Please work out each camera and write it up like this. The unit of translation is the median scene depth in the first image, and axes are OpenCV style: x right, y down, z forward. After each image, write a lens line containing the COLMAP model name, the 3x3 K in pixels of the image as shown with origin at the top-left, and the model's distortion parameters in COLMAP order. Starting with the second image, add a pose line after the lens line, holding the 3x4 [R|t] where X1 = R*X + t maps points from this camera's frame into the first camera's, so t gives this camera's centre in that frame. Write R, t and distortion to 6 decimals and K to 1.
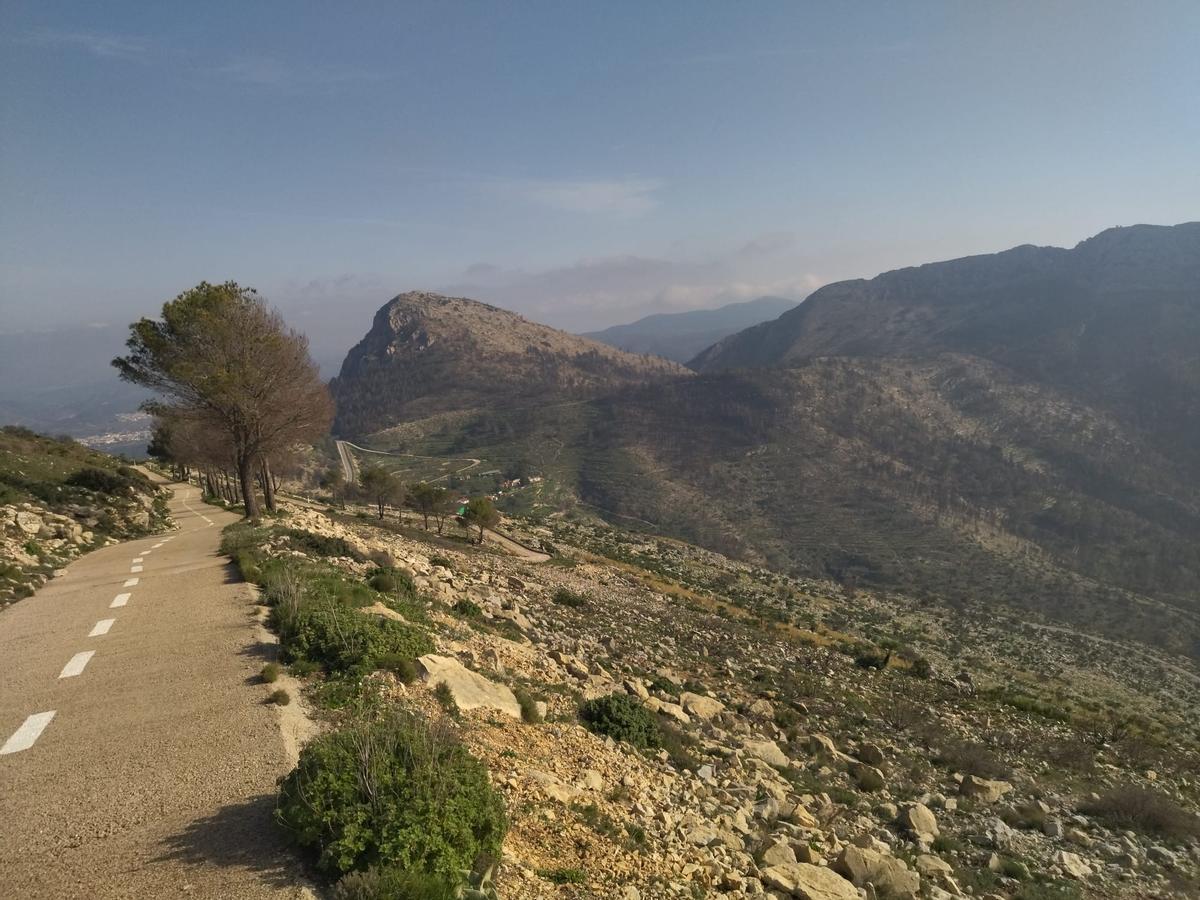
lens RADIAL K [[889.6, 0, 608.1], [0, 889.6, 448.4], [0, 0, 1]] dist [0.128275, -0.182038]
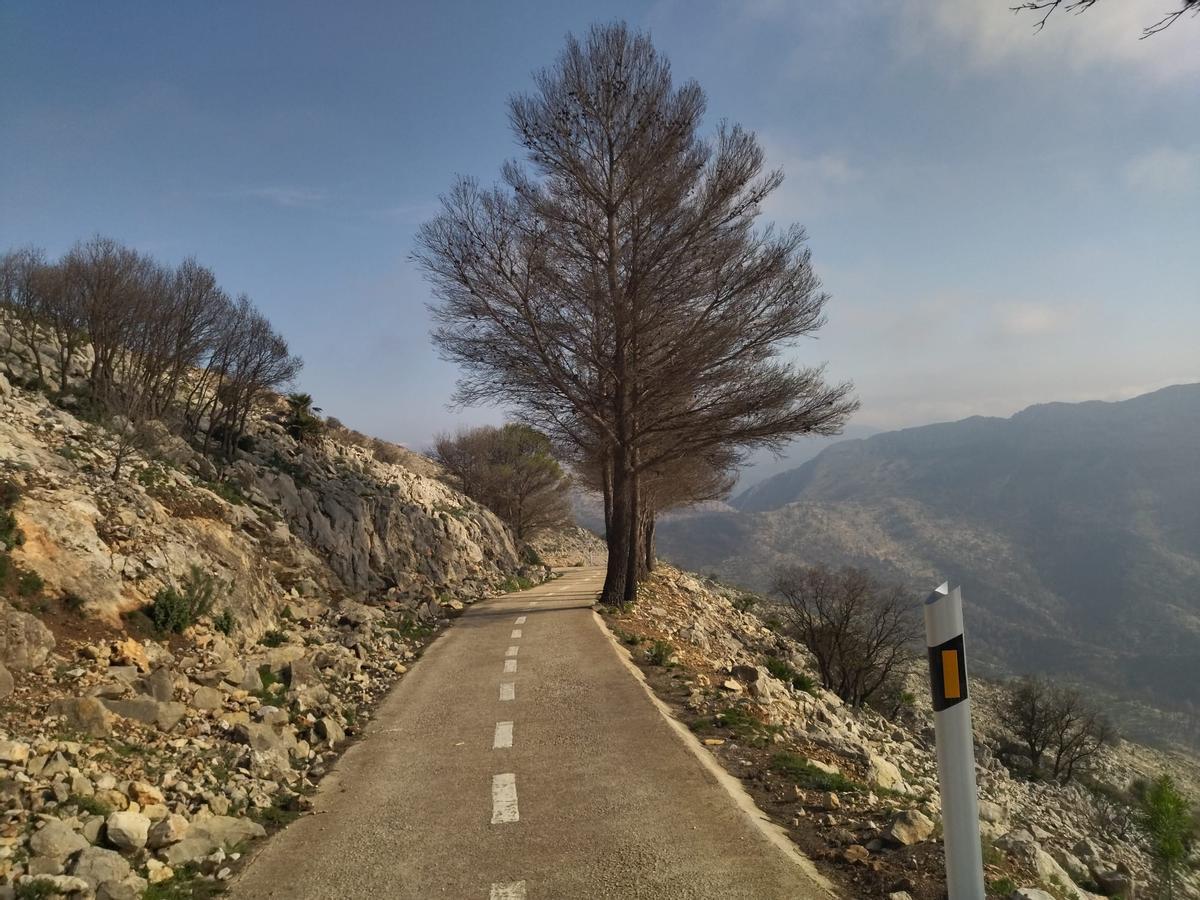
lens RADIAL K [[889.1, 0, 605.5], [0, 889.1, 448.0], [0, 0, 1]] dist [0.123738, -0.203386]
pose [[0.990943, -0.012832, -0.133670, 0.255933], [-0.004568, 0.991626, -0.129059, 0.020645], [0.134207, 0.128501, 0.982586, -1.356816]]
